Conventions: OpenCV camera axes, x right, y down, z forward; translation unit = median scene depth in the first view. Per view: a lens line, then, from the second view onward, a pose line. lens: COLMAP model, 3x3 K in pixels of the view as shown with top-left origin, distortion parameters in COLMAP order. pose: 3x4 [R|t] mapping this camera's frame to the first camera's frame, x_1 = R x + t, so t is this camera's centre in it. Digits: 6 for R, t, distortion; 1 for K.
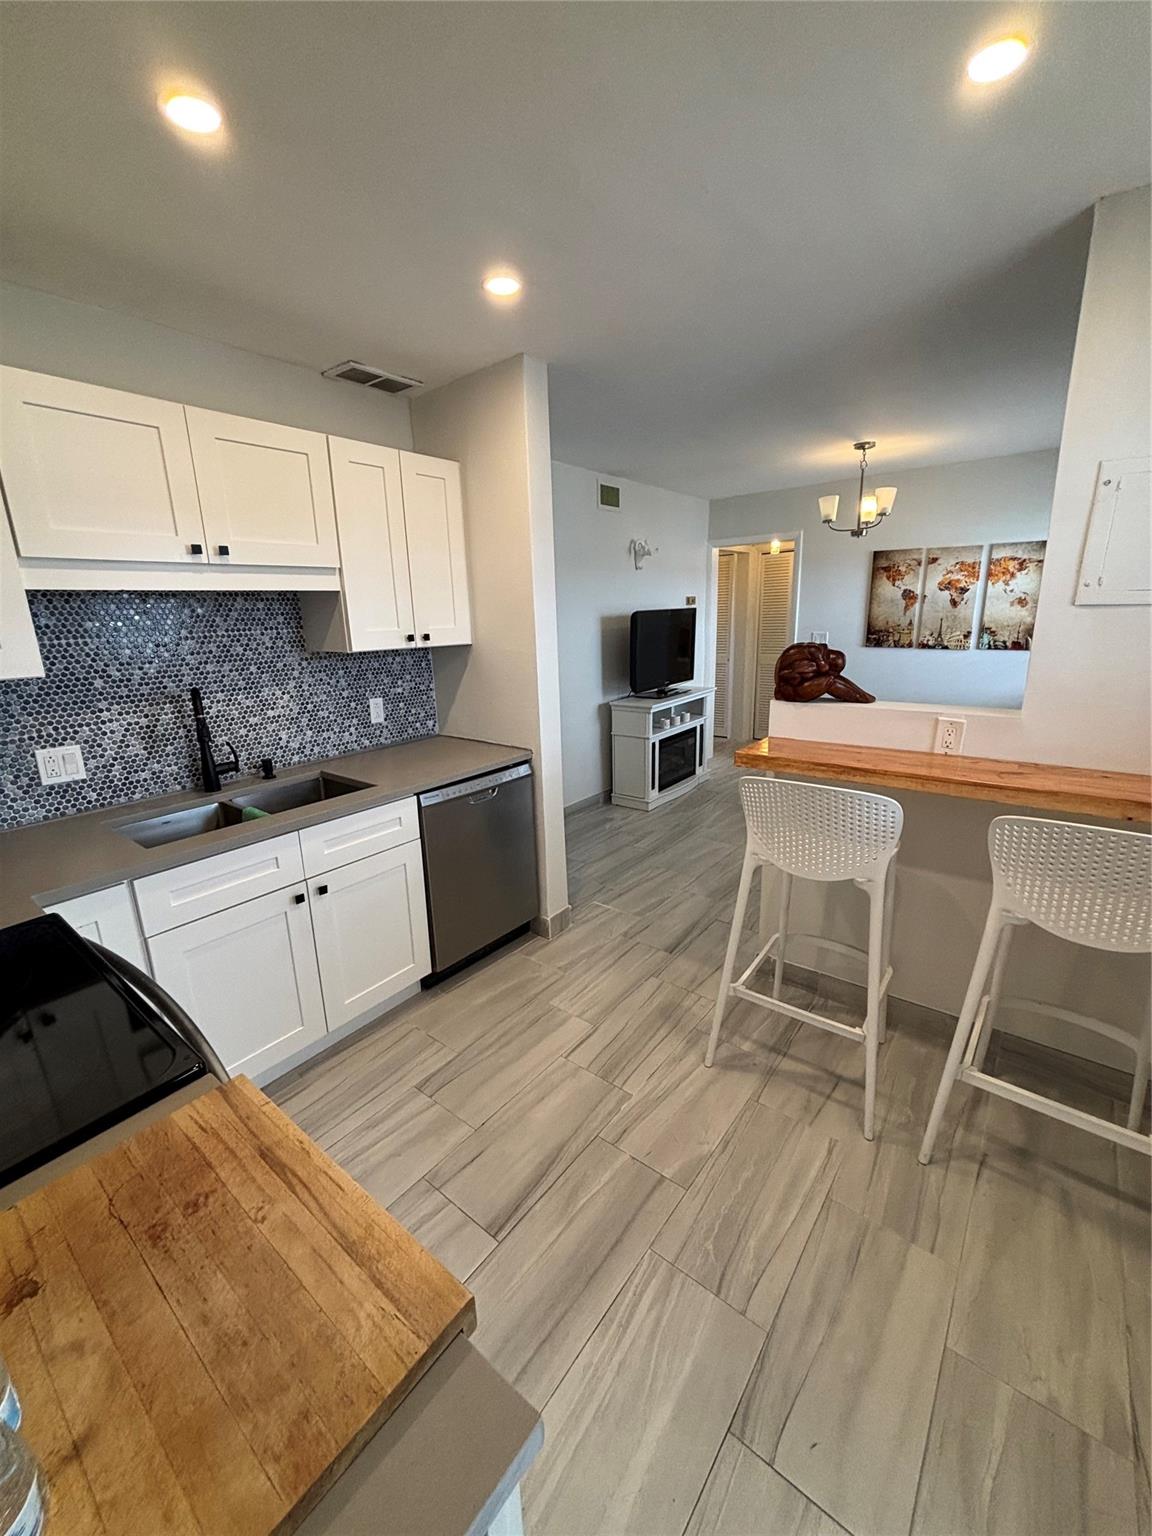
lens RADIAL K [[618.2, 0, 573.8], [0, 618.2, 763.9], [0, 0, 1]] dist [-0.000686, -0.000212]
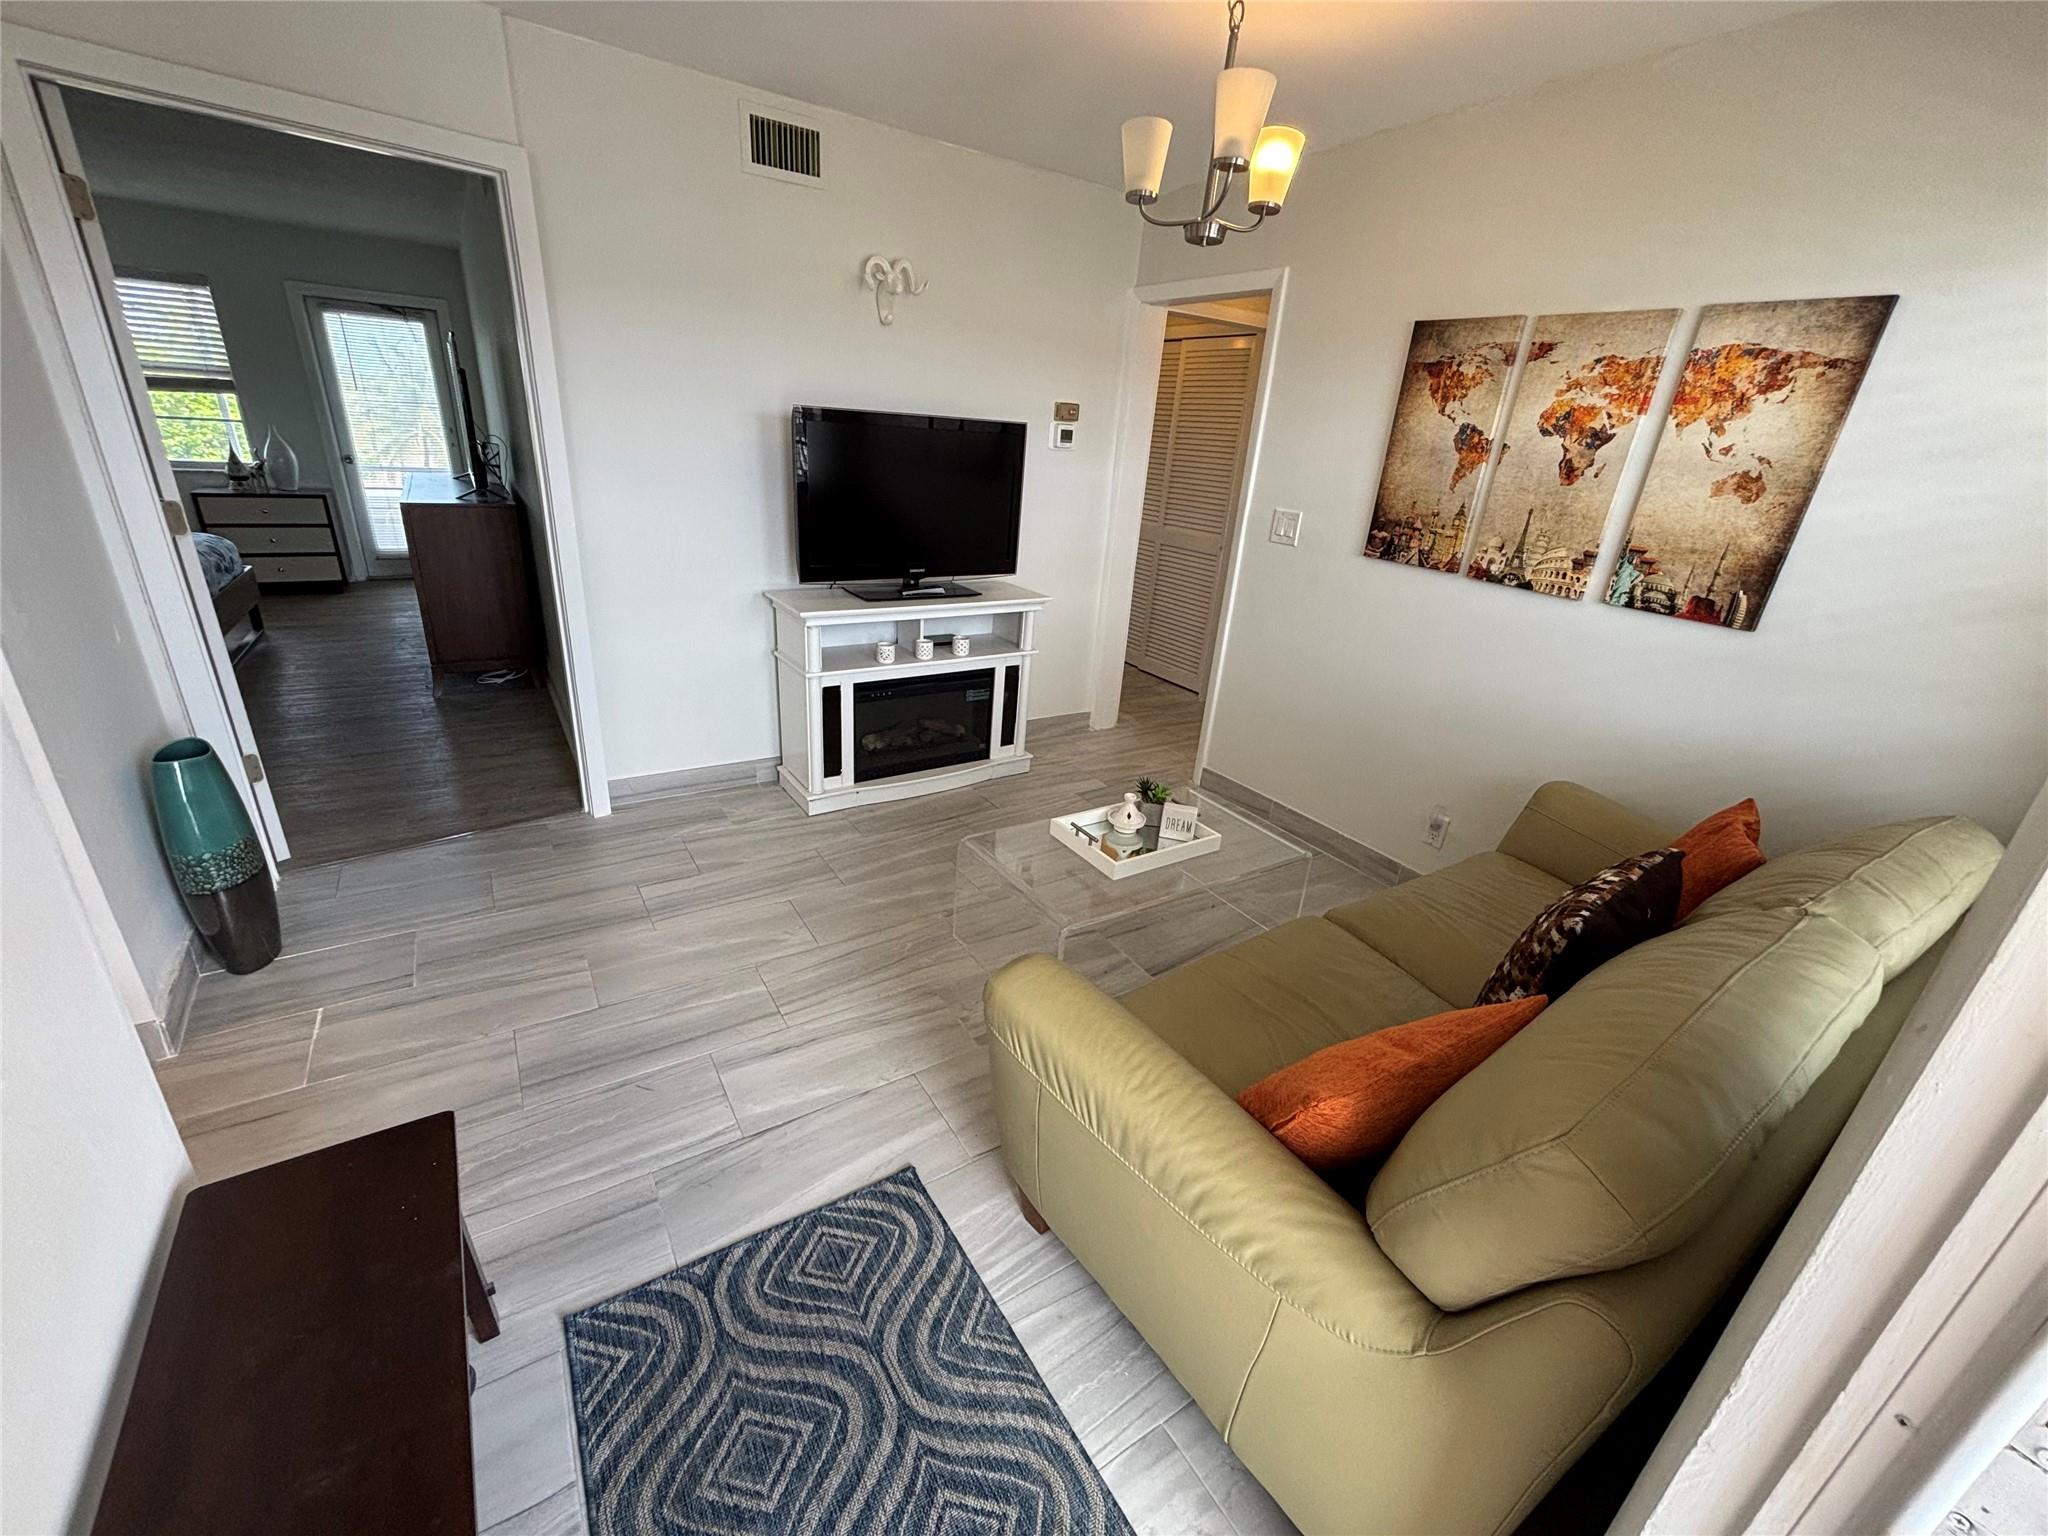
lens RADIAL K [[818.2, 0, 1013.7], [0, 818.2, 760.4], [0, 0, 1]] dist [0.005960, 0.000045]
pose [[0.942256, 0.207685, -0.262719, 0.780029], [-0.170989, 0.972874, 0.155815, -0.180684], [0.287953, -0.101896, 0.952208, 0.677205]]
